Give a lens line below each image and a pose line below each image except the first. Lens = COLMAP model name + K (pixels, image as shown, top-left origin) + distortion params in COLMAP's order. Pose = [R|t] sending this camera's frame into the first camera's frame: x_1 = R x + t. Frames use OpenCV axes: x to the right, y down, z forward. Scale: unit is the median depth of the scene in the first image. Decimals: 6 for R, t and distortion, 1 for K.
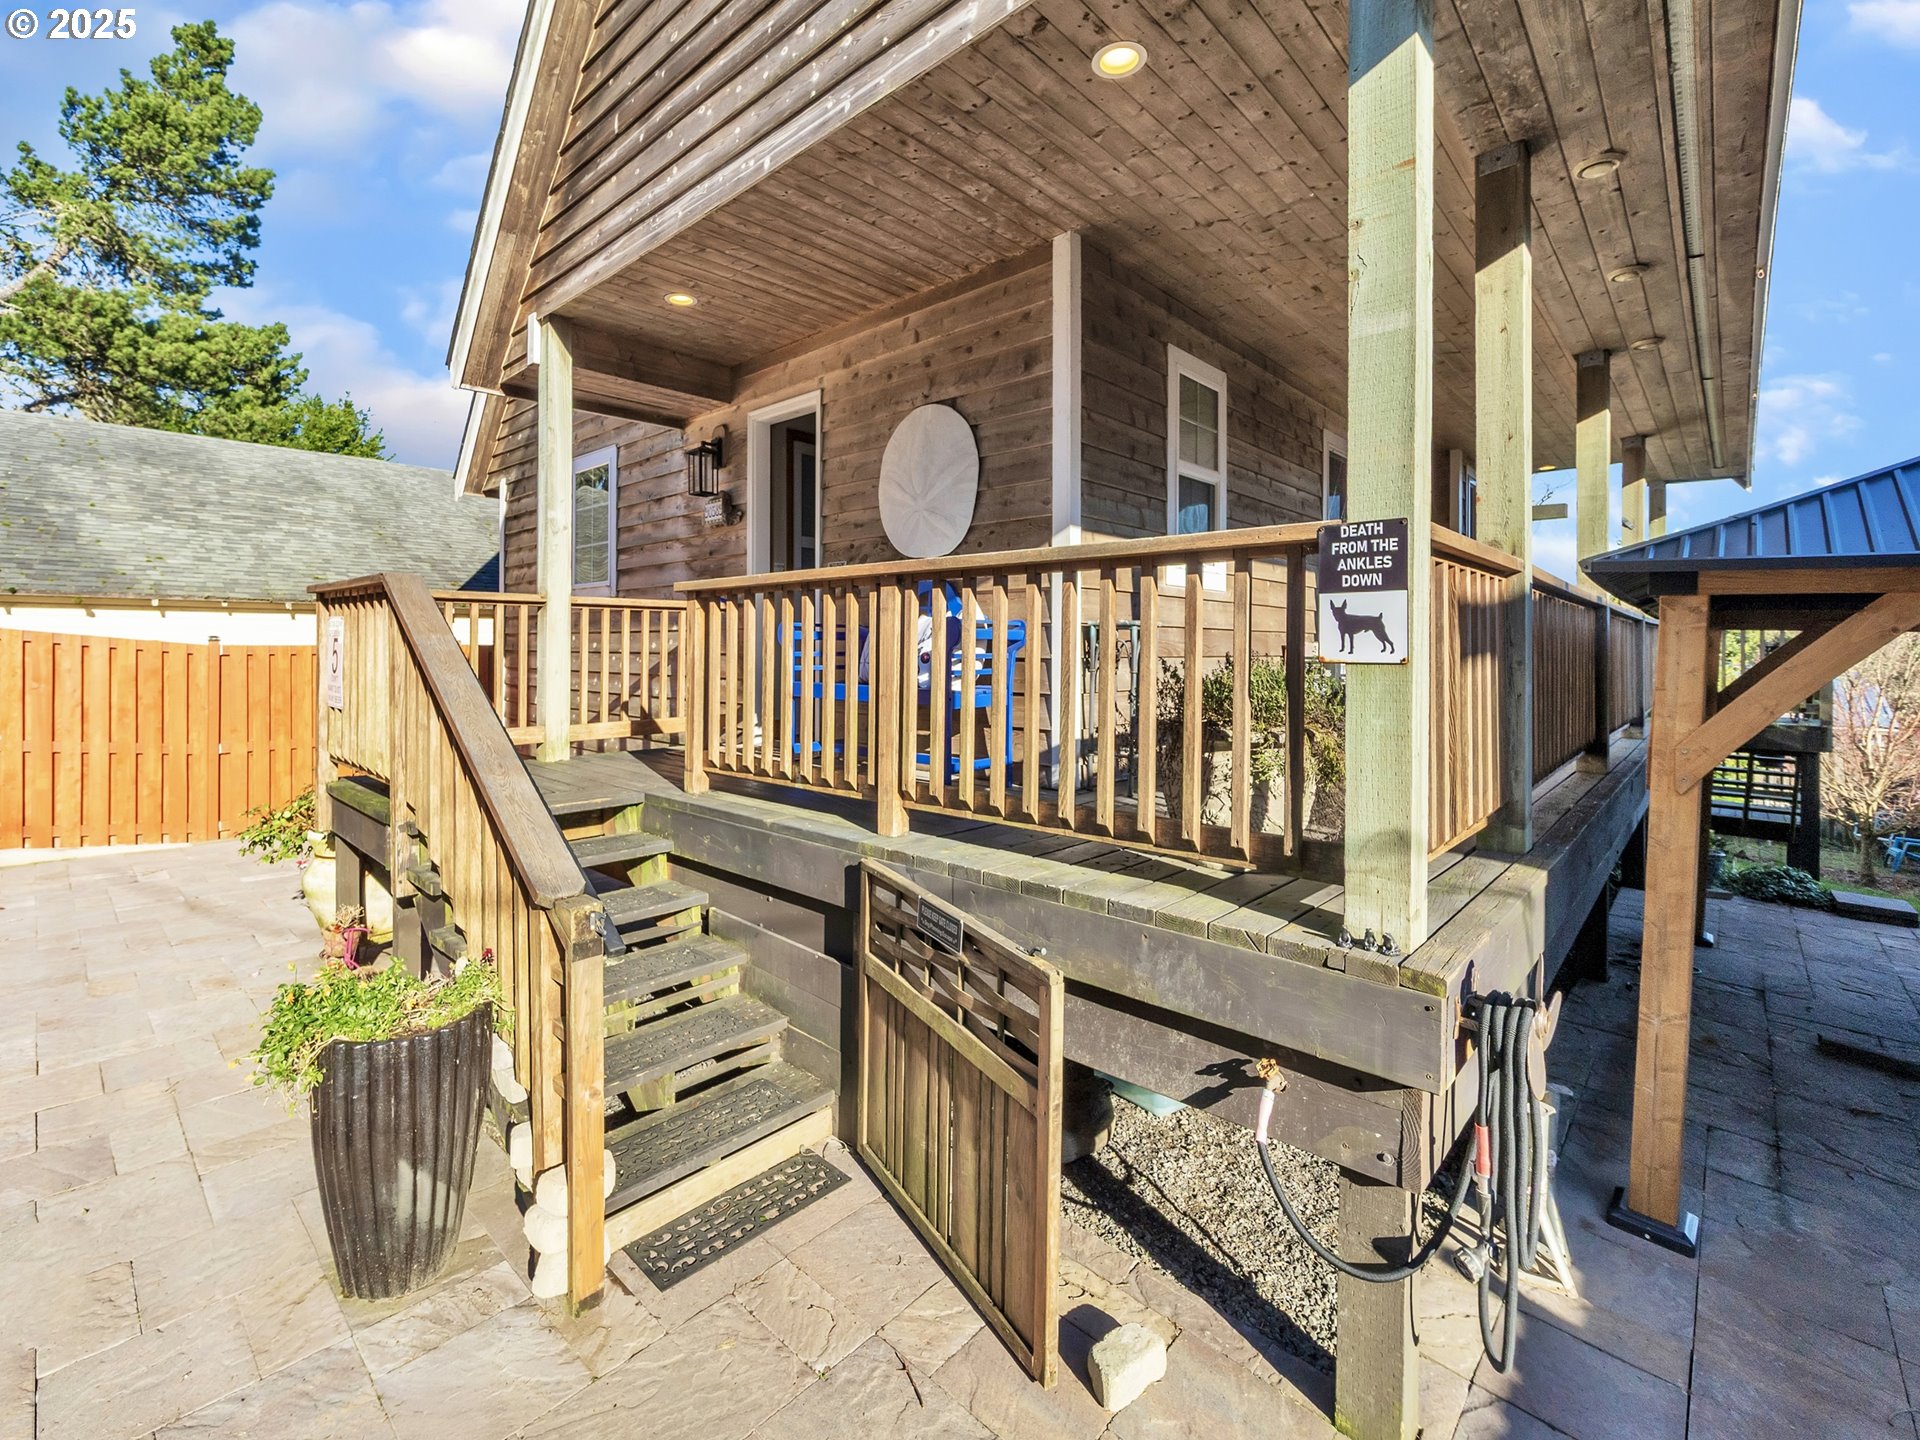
lens RADIAL K [[845.1, 0, 920.3], [0, 845.1, 656.1], [0, 0, 1]] dist [-0.005903, -0.000856]
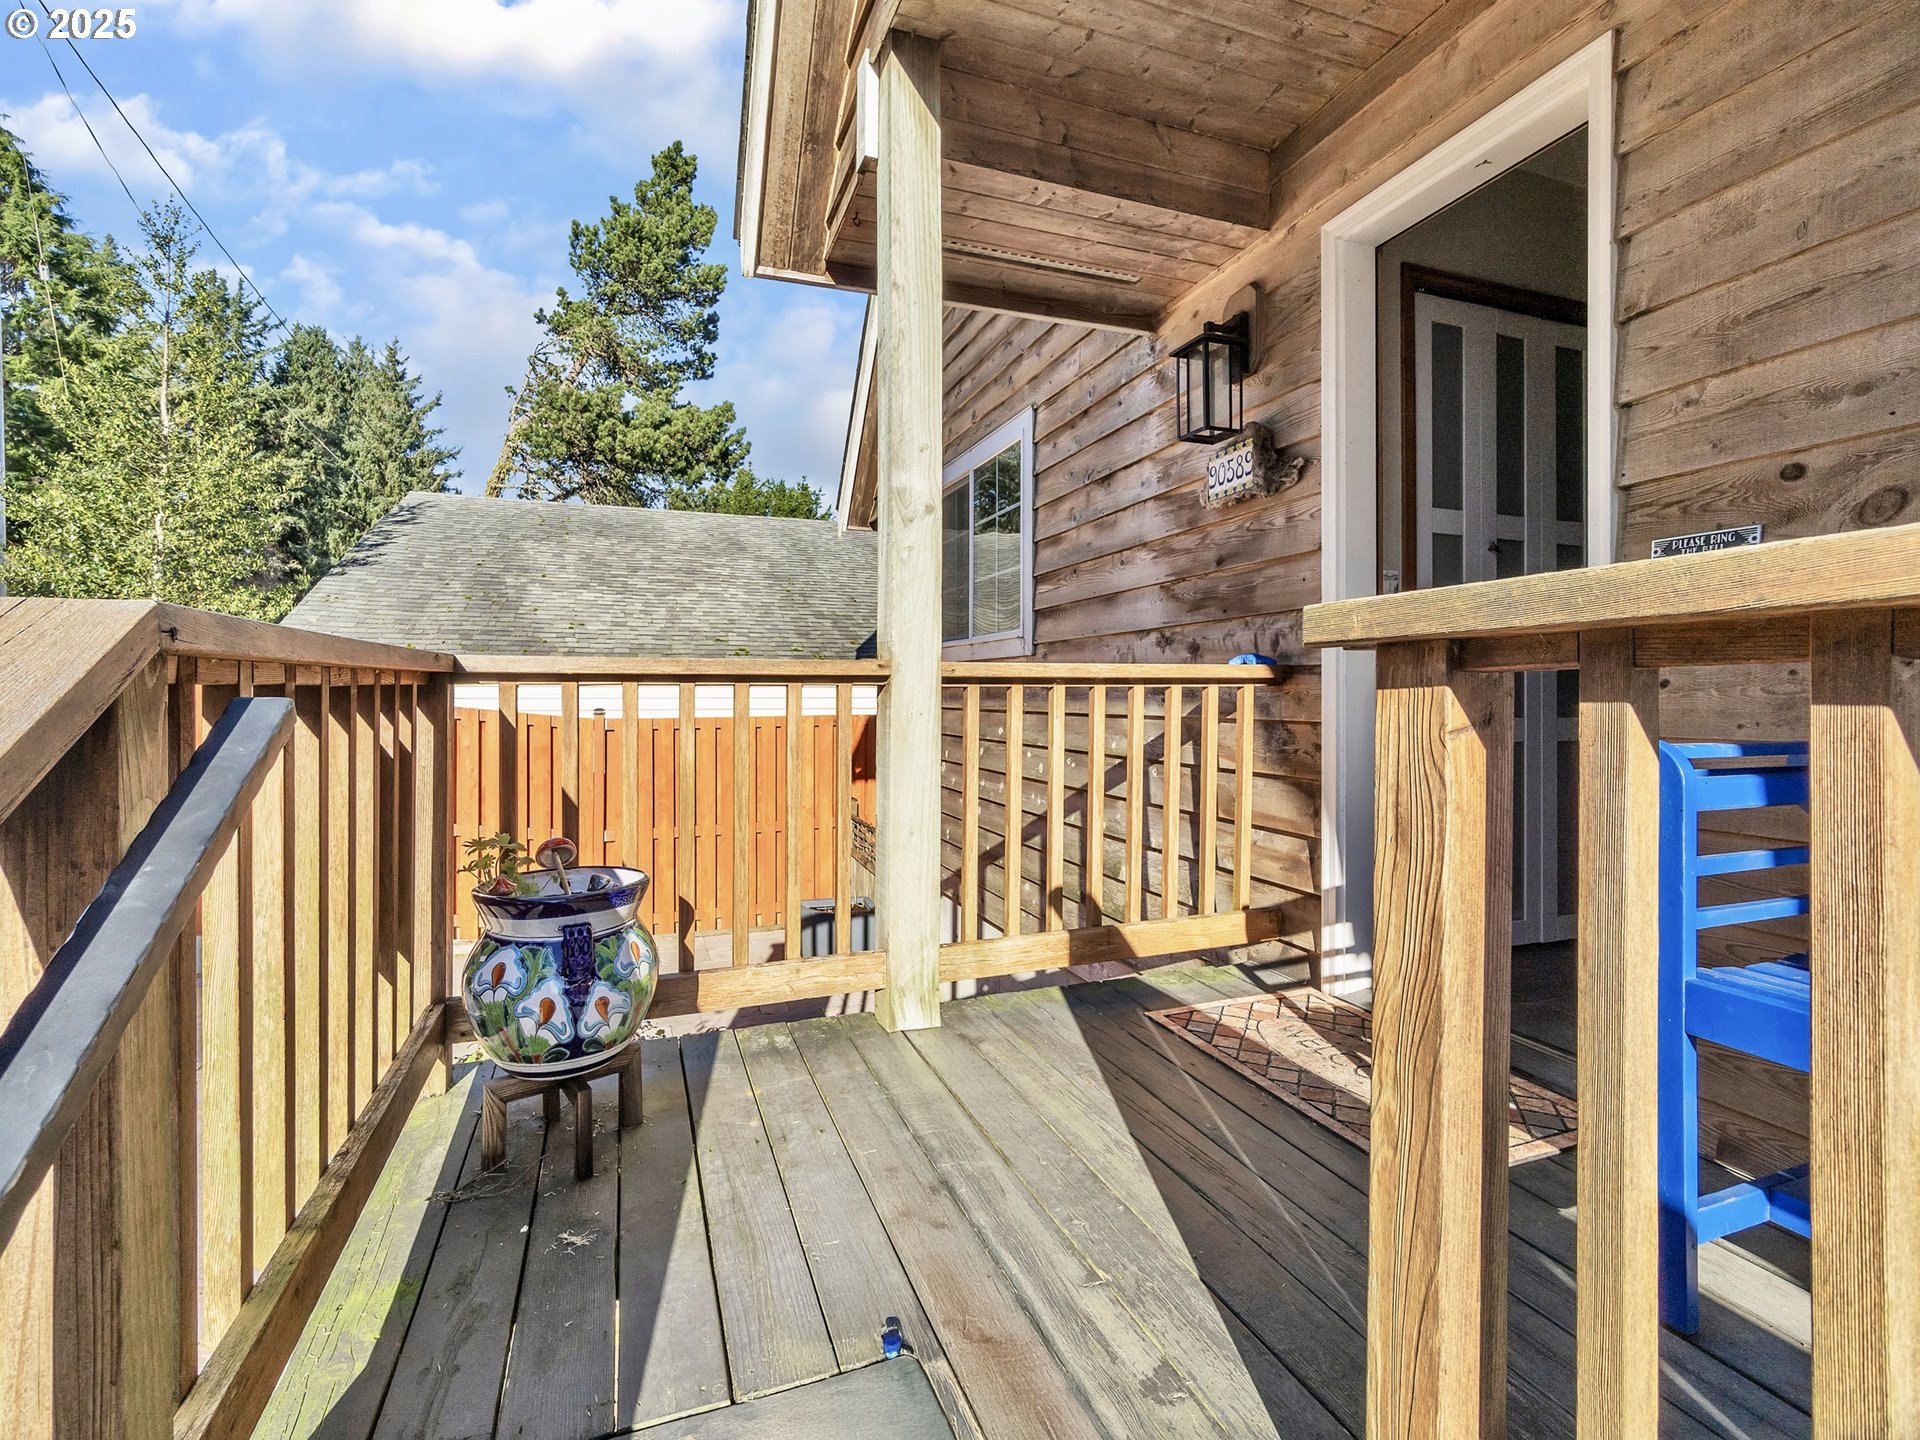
lens RADIAL K [[835.5, 0, 928.1], [0, 835.5, 676.7], [0, 0, 1]] dist [0.000346, -0.000287]
pose [[0.894241, -0.013810, -0.447372, -0.092197], [-0.000766, 0.999475, -0.032384, -0.020083], [0.447584, 0.029302, 0.893761, 0.249535]]
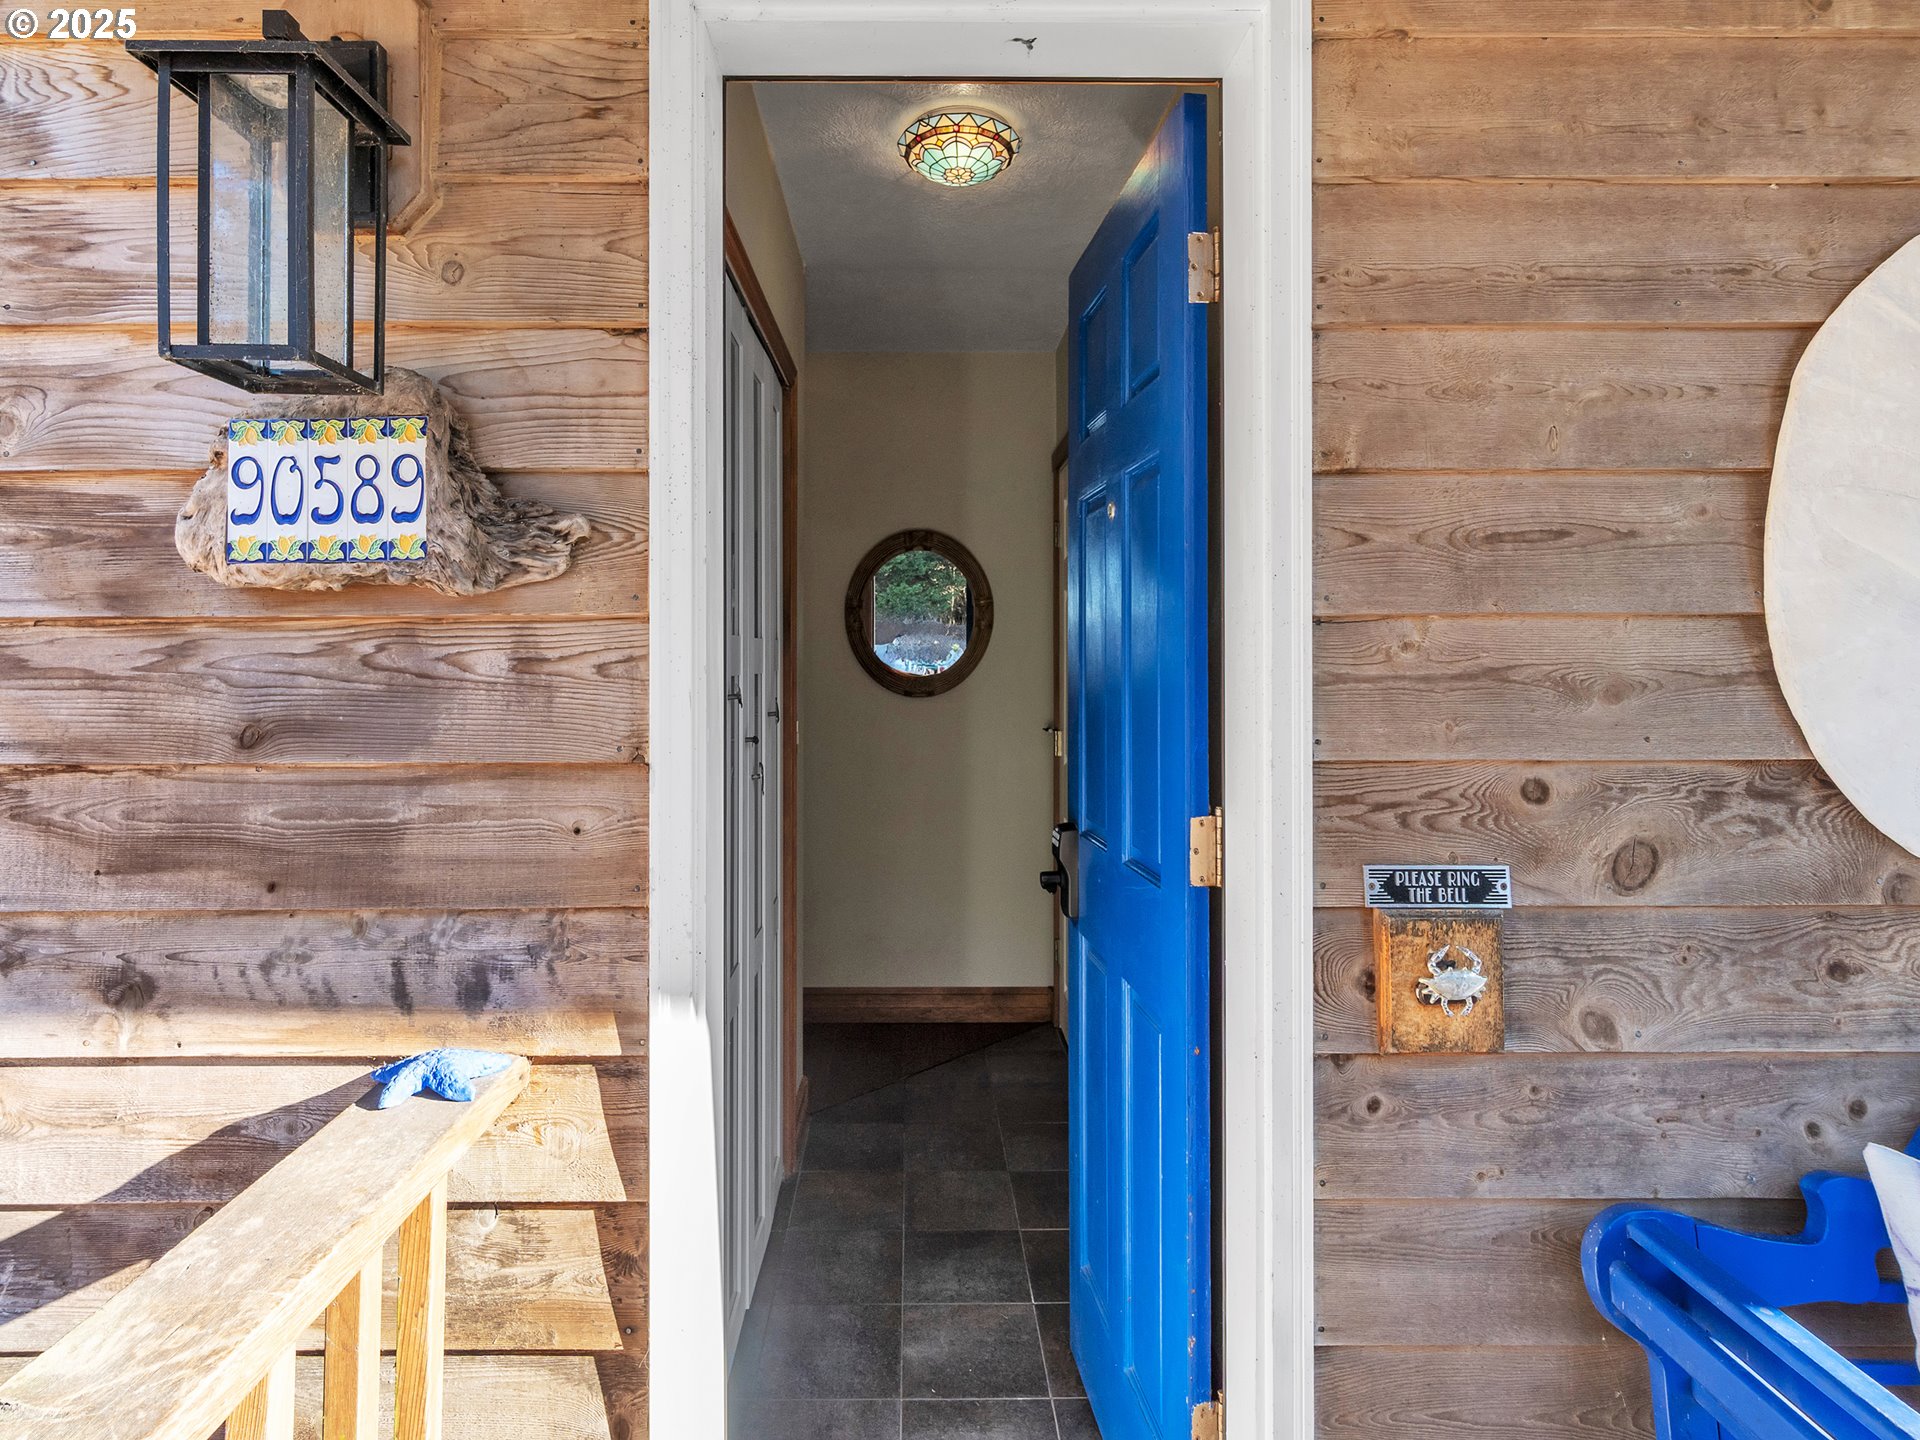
lens RADIAL K [[951.6, 0, 993.7], [0, 951.6, 685.1], [0, 0, 1]] dist [0.001224, -0.008178]
pose [[0.713738, -0.007283, 0.700375, -0.135794], [0.013292, 0.999907, -0.003148, -0.063495], [-0.700287, 0.011556, 0.713768, 0.380351]]
